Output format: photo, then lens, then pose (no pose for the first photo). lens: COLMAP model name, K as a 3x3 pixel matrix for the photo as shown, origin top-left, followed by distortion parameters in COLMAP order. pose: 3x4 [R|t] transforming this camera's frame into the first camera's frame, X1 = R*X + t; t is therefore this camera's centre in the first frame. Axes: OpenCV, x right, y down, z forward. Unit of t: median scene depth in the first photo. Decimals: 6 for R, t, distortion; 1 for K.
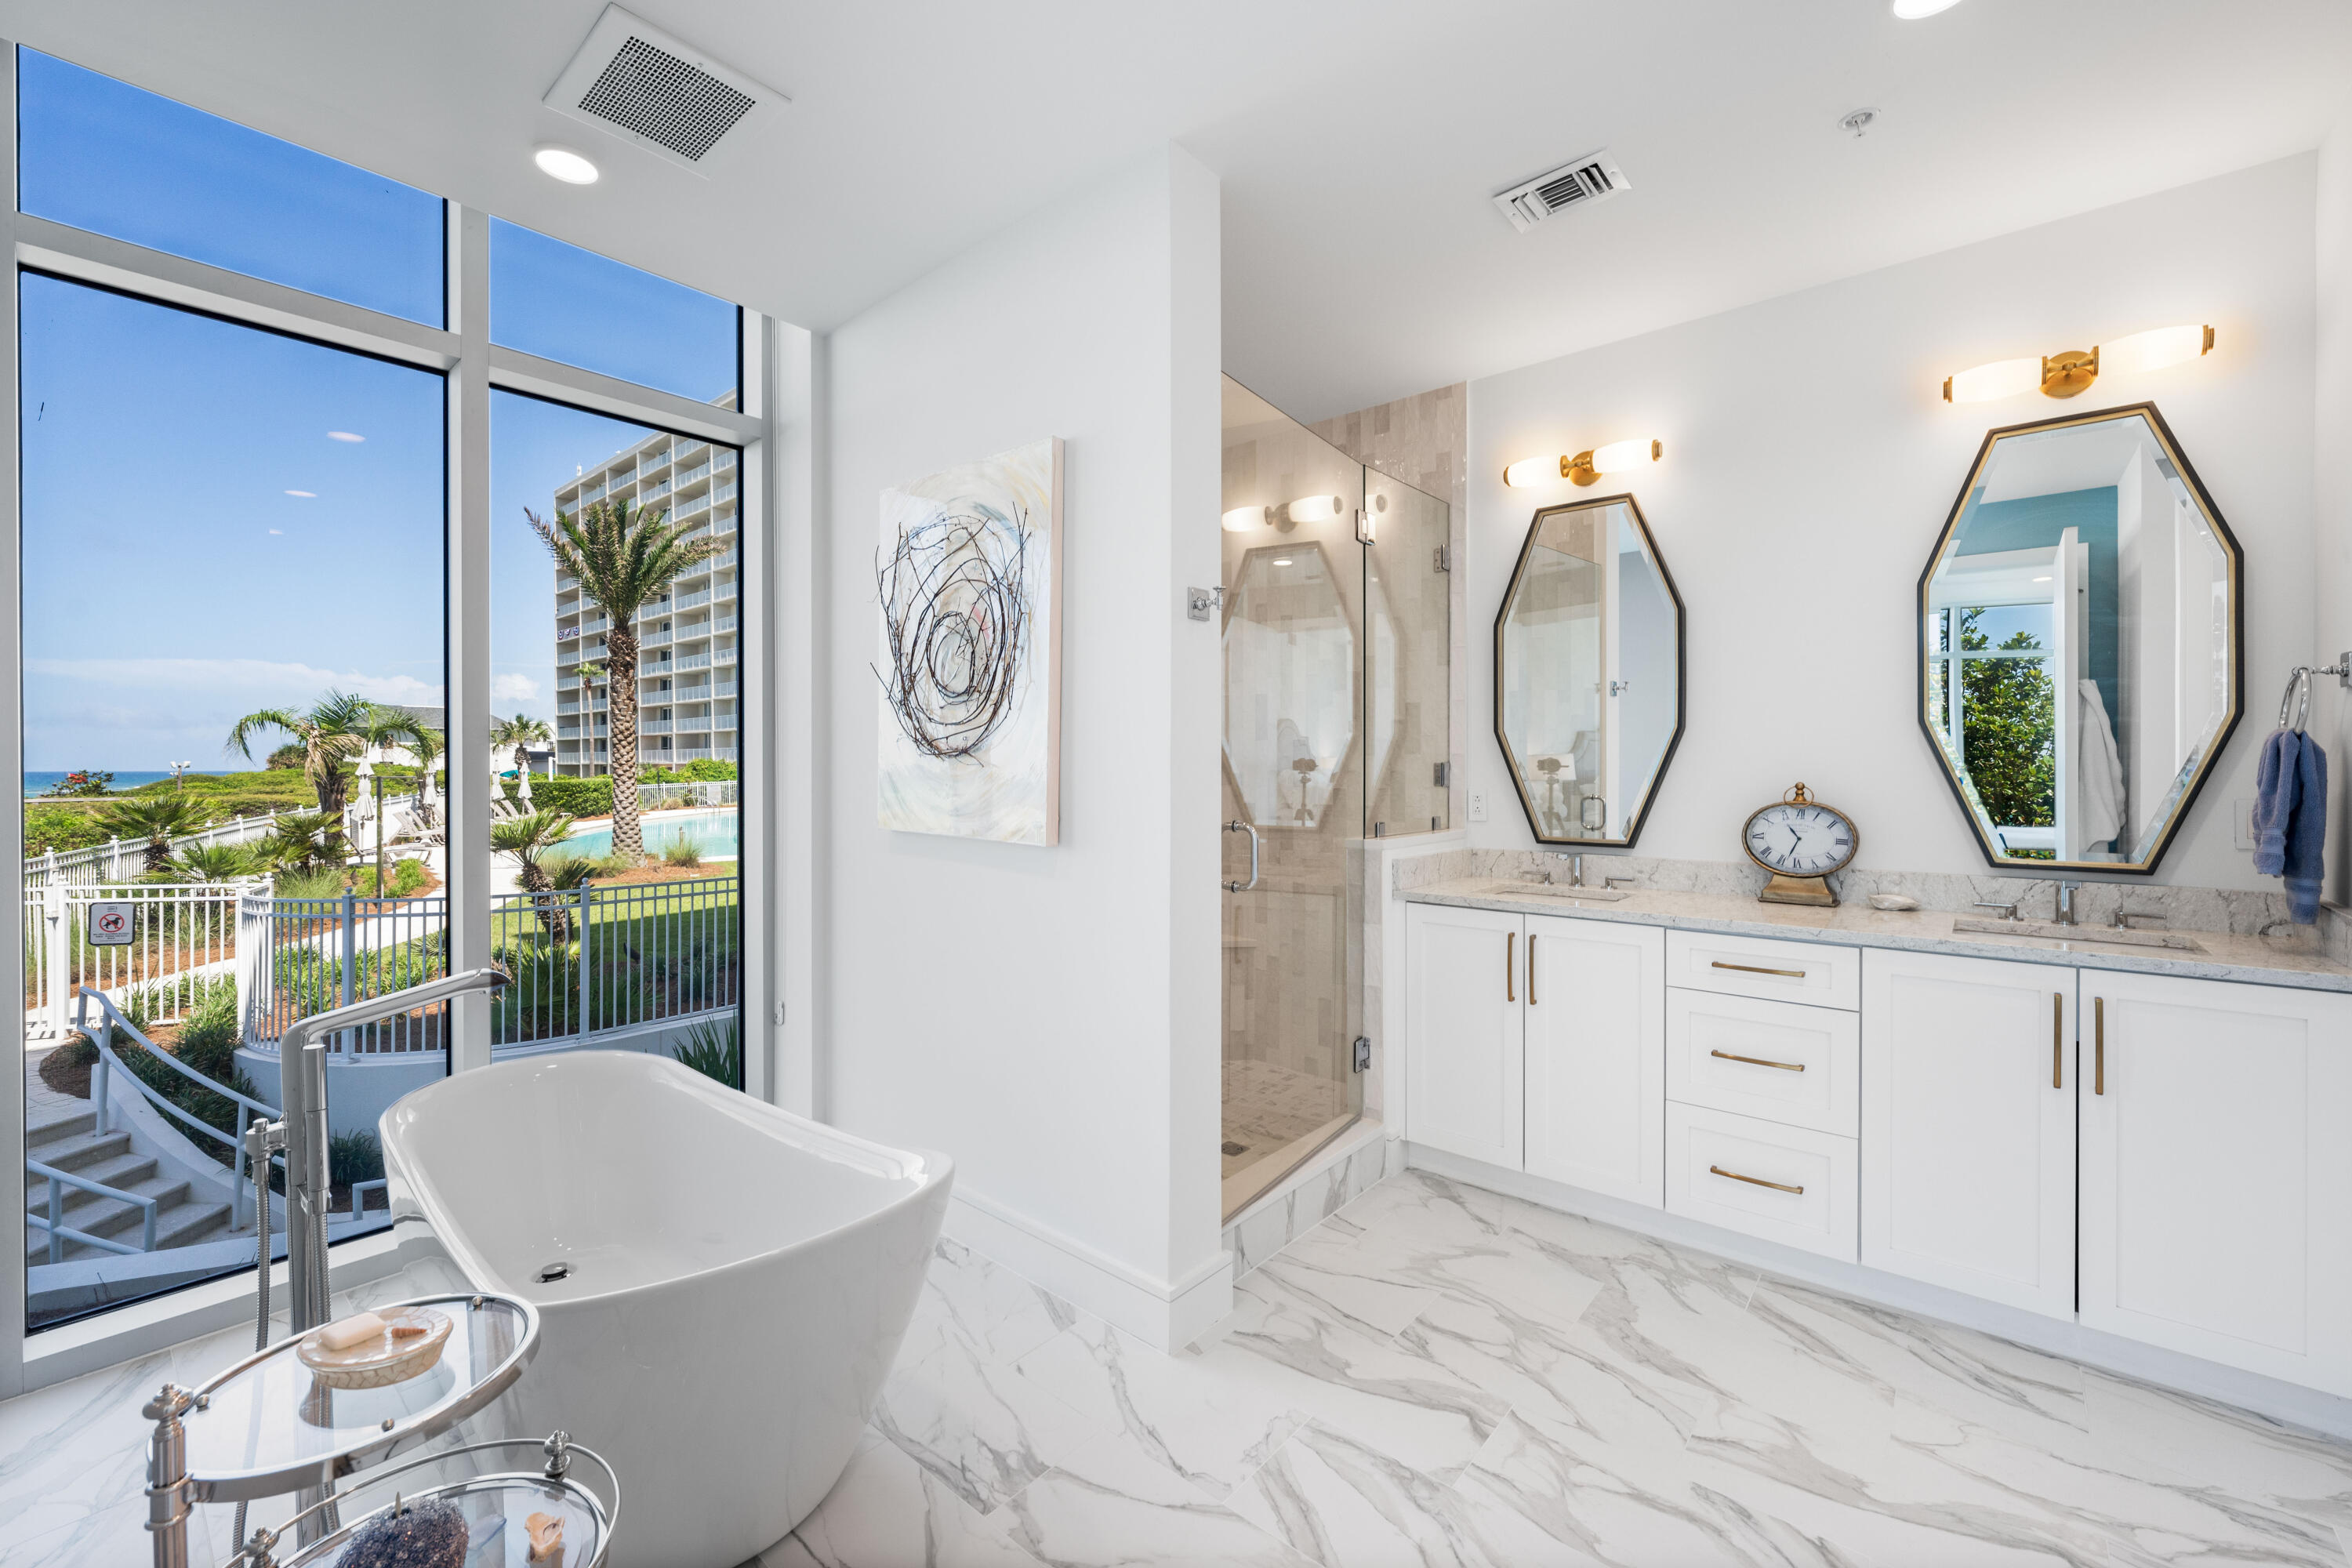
lens RADIAL K [[949.2, 0, 1184.5], [0, 949.2, 776.3], [0, 0, 1]] dist [-0.002605, -0.000343]
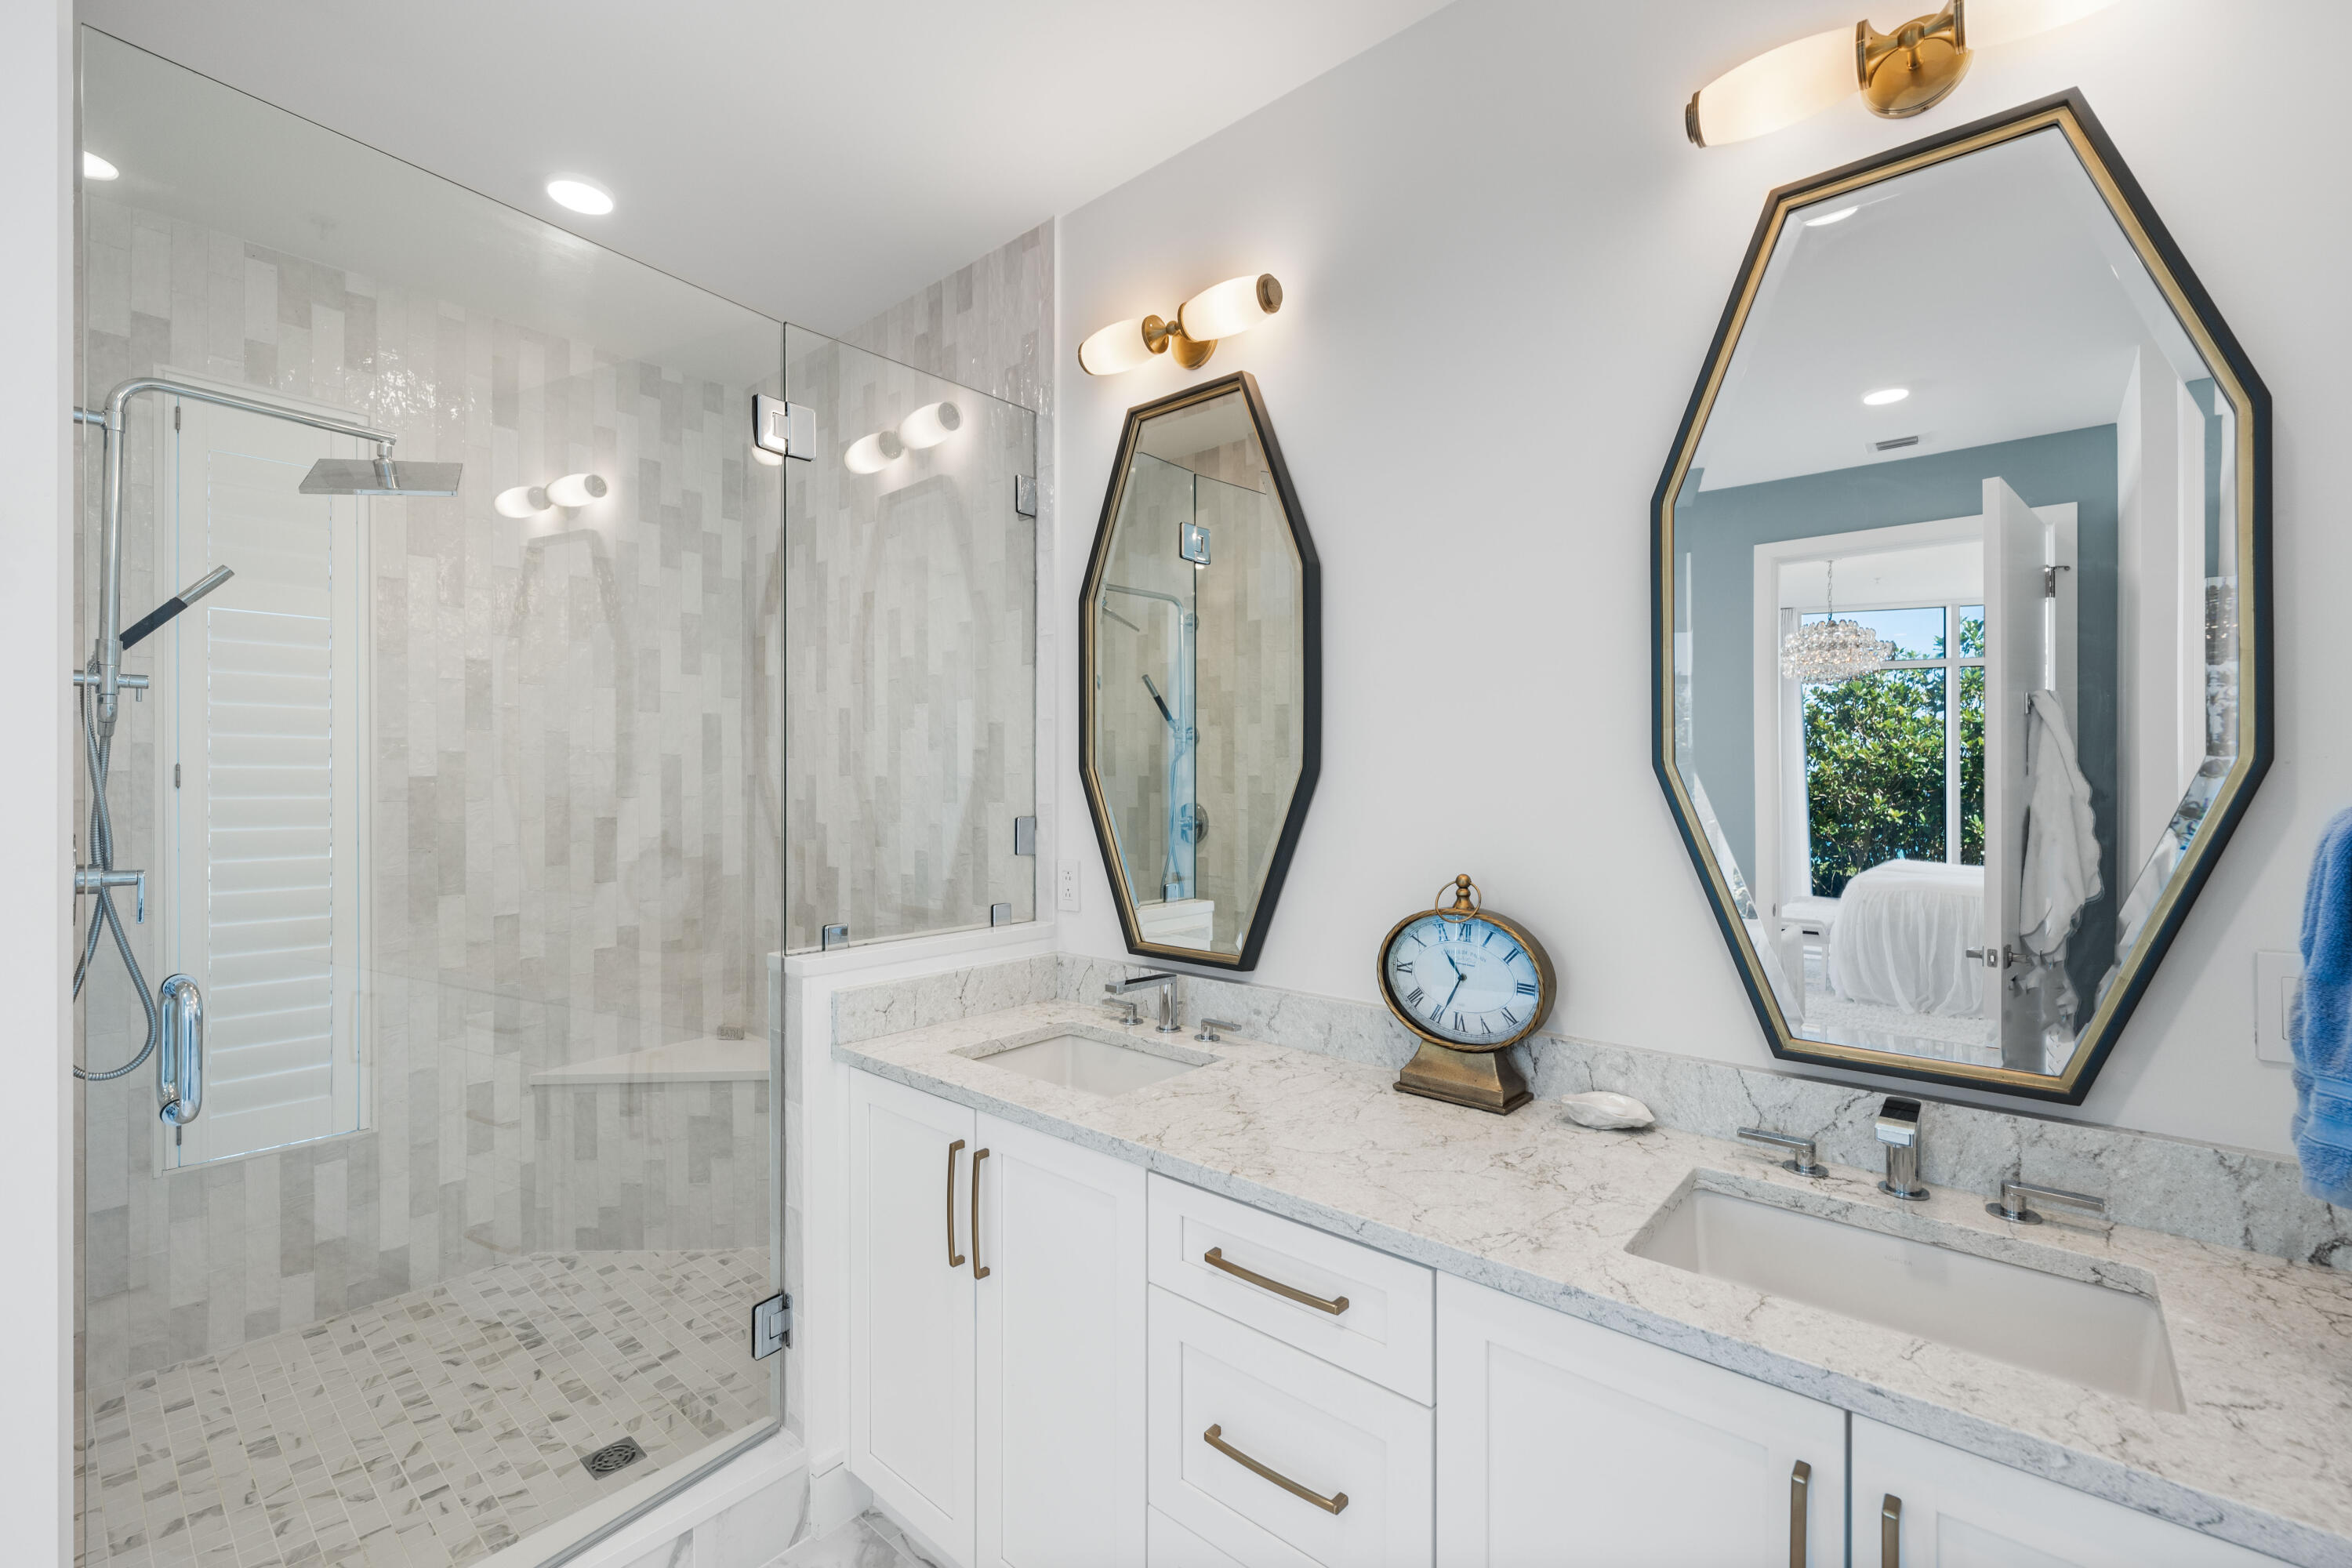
lens RADIAL K [[1000.8, 0, 1176.0], [0, 1000.8, 784.0], [0, 0, 1]] dist [-0.001688, 0.000016]
pose [[0.999976, 0.004703, -0.005069, 0.471741], [-0.004746, 0.999952, -0.008546, -0.038793], [0.005029, 0.008570, 0.999951, 0.410147]]
